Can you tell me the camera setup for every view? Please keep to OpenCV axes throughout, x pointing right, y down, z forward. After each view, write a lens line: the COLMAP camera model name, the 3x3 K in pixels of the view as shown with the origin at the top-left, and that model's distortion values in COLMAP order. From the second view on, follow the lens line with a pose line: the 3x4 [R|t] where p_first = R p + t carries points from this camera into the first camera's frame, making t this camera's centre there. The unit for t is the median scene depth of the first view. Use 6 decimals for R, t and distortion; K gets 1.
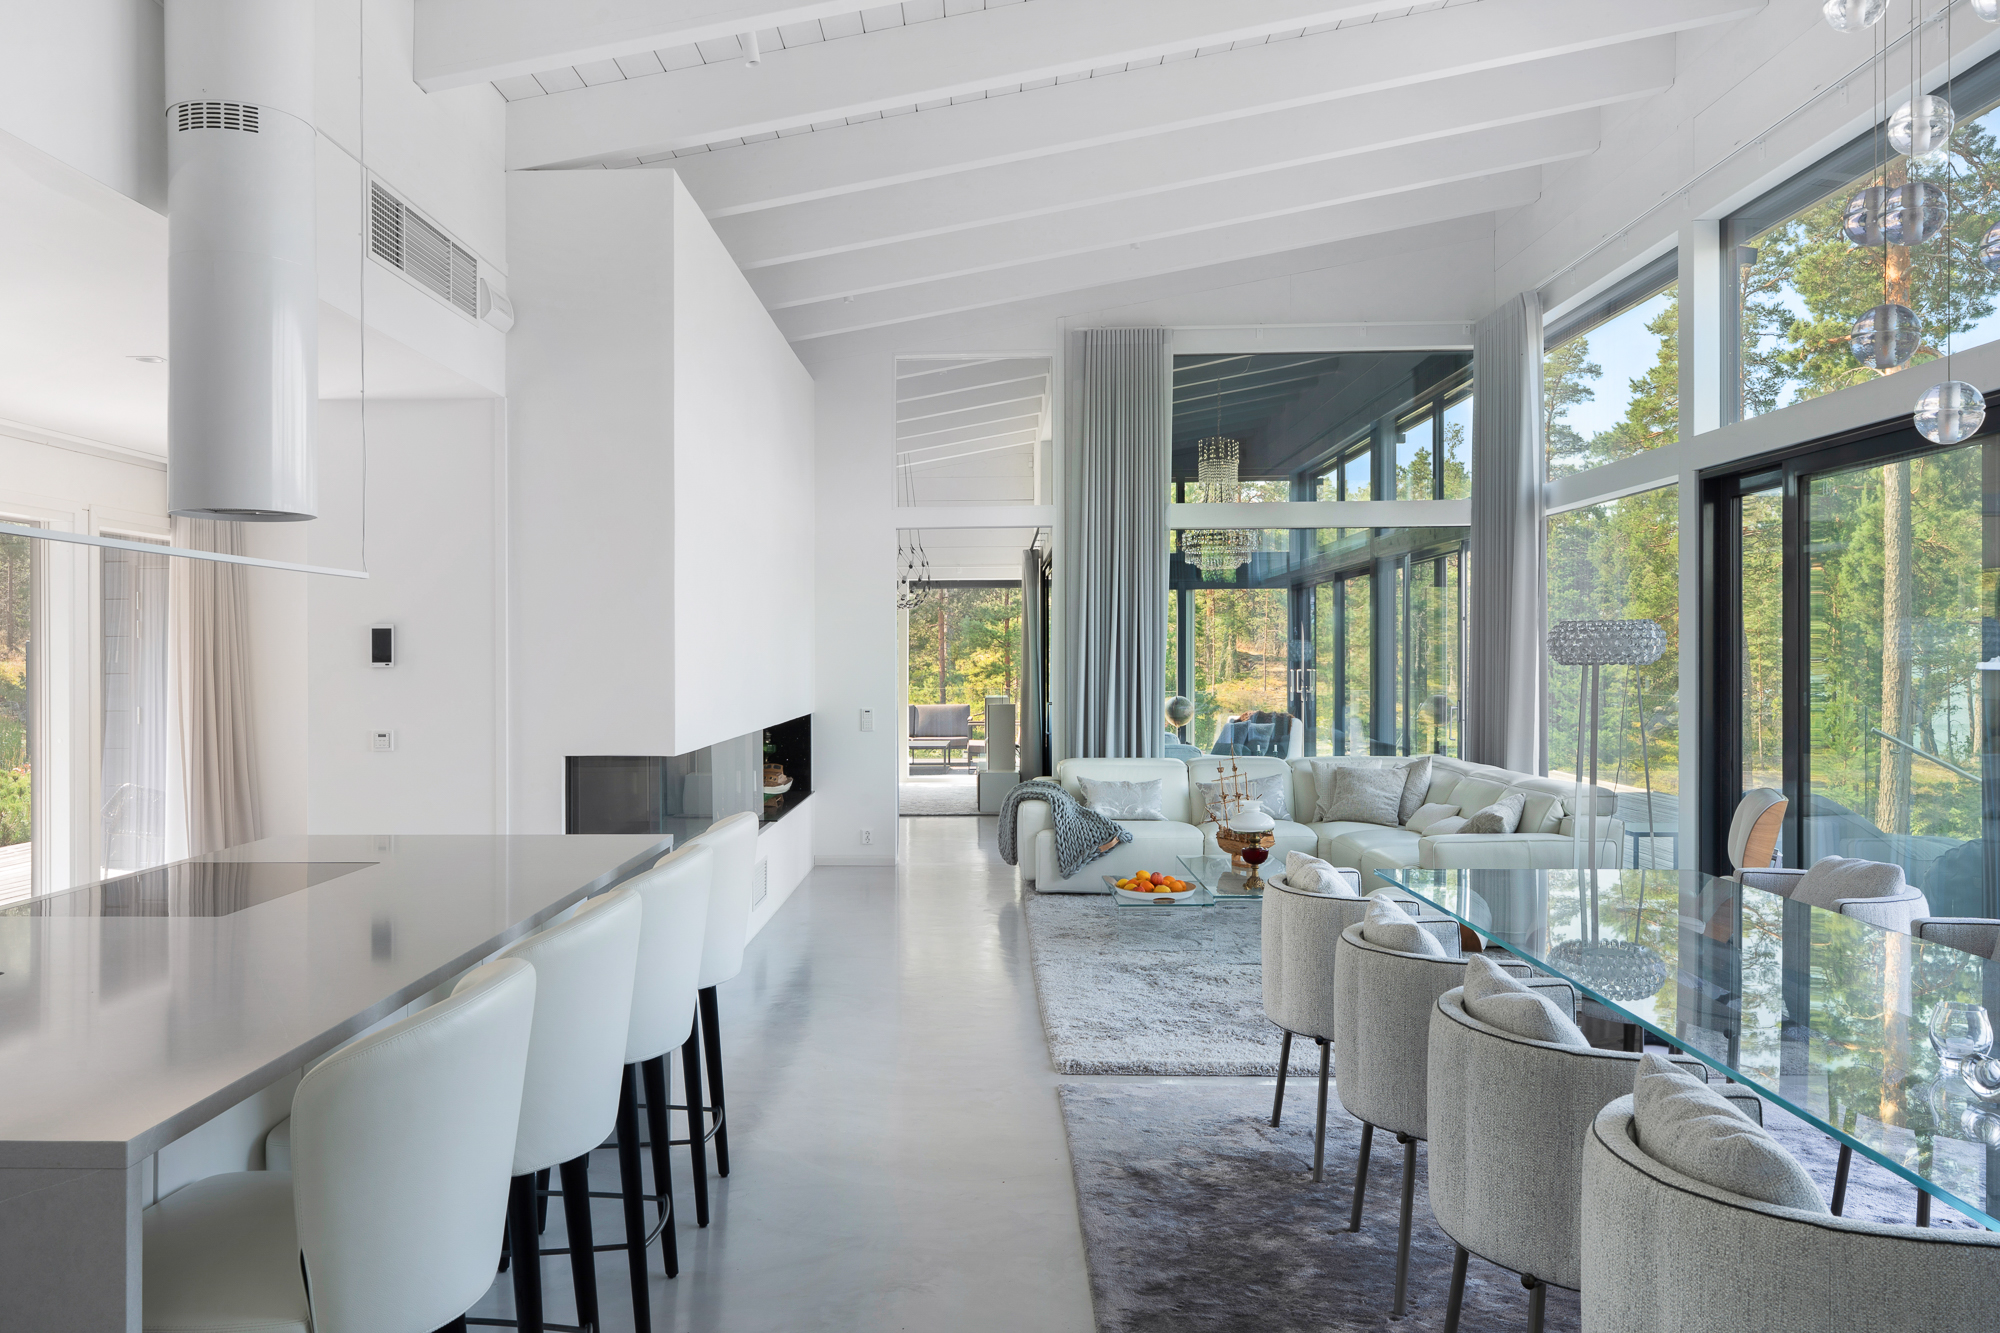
lens RADIAL K [[1485.2, 0, 1004.5], [0, 1485.2, 677.5], [0, 0, 1]] dist [0.000515, -0.003033]
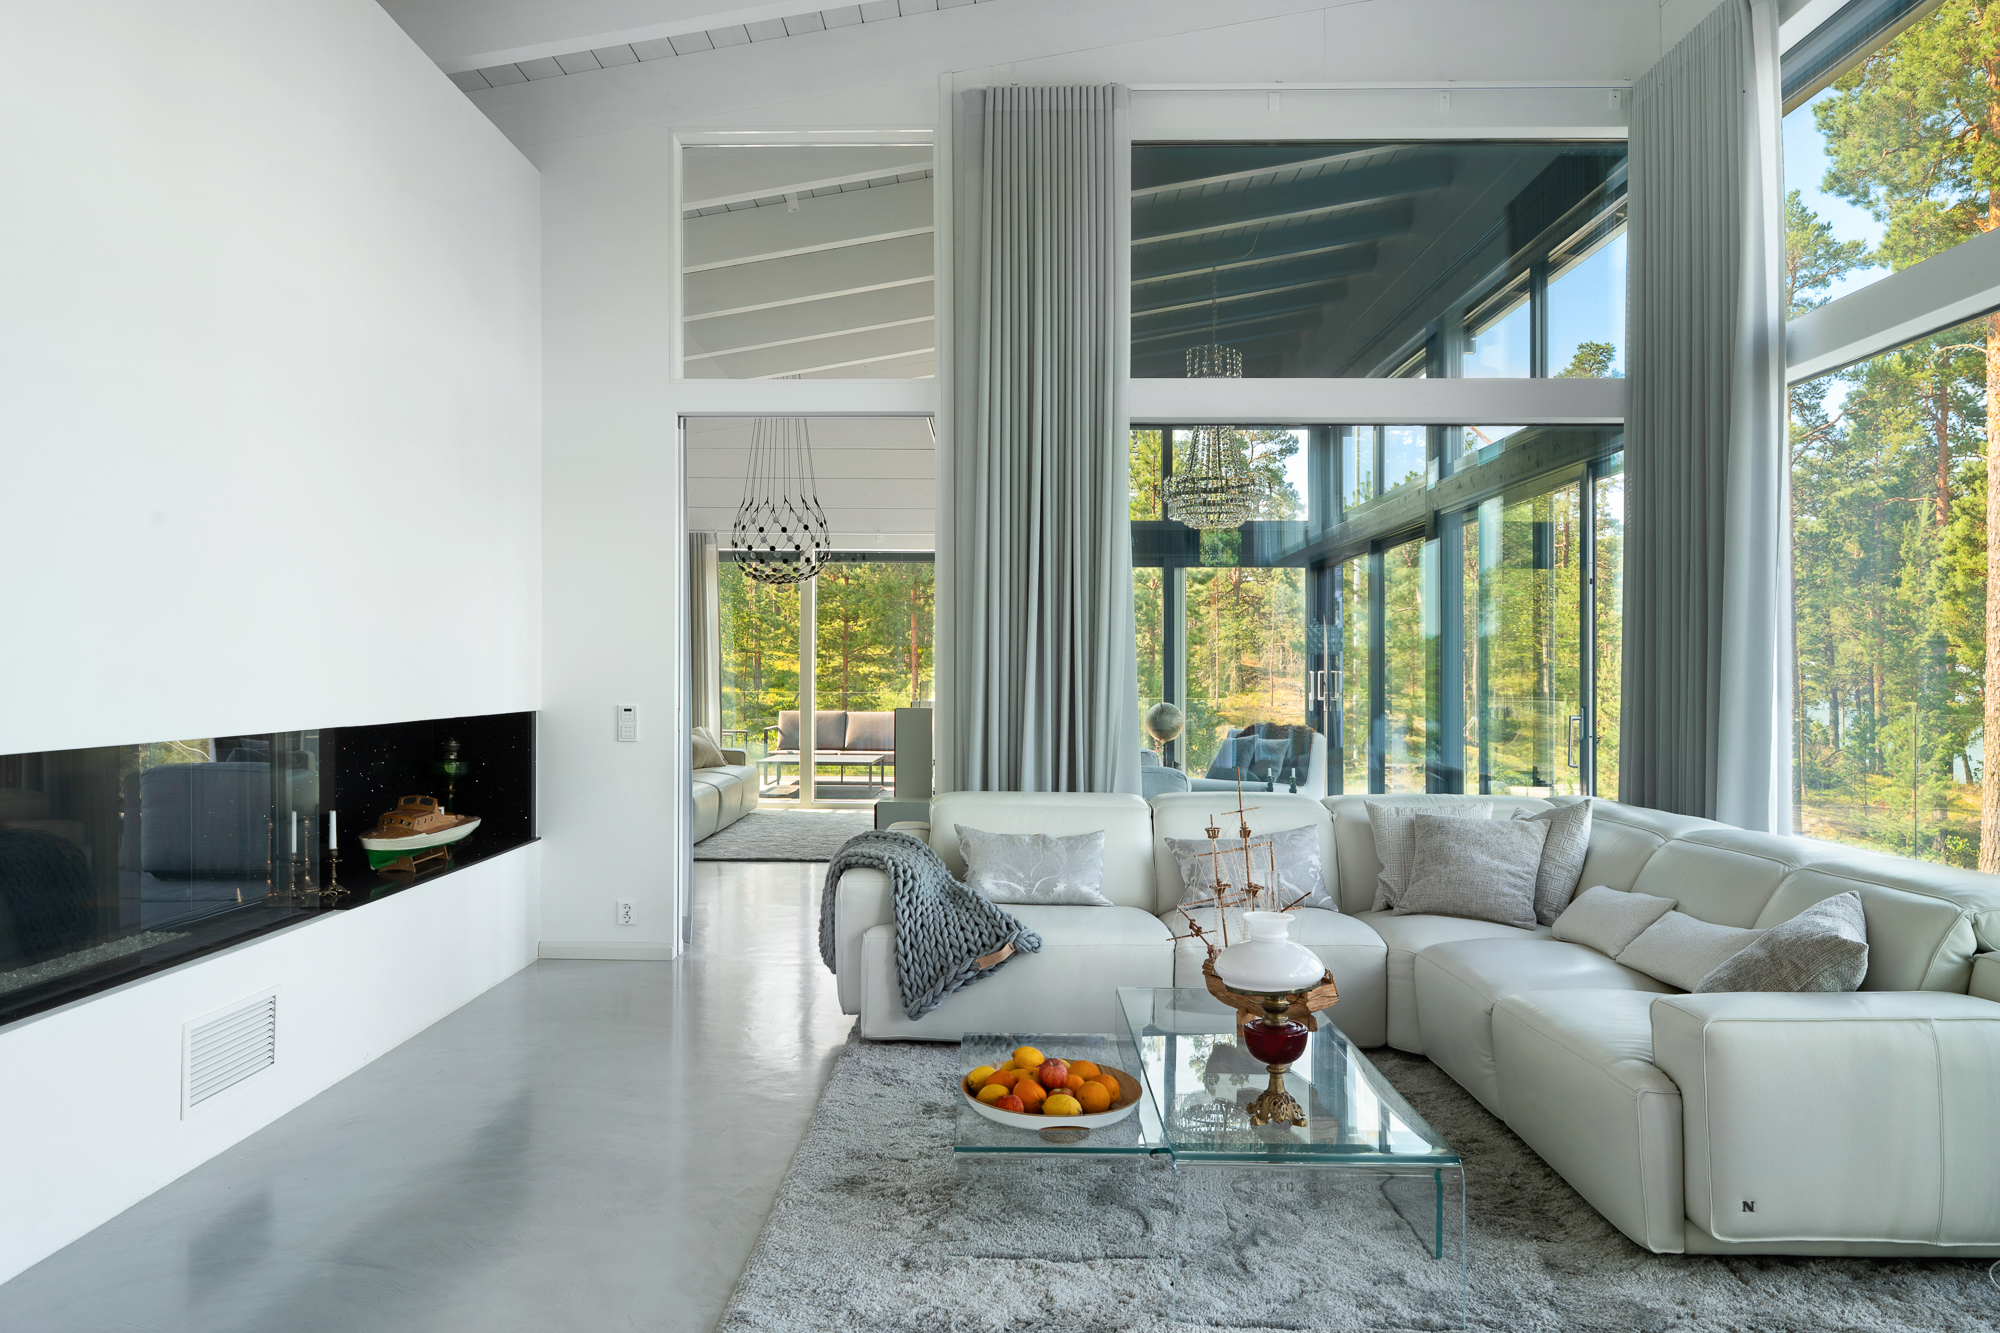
lens RADIAL K [[1393.5, 0, 936.6], [0, 1393.5, 646.9], [0, 0, 1]] dist [-0.004920, 0.001683]
pose [[0.998097, 0.008737, -0.061035, 0.055138], [-0.010824, 0.999365, -0.033951, 0.012199], [0.060700, 0.034547, 0.997558, 0.342754]]
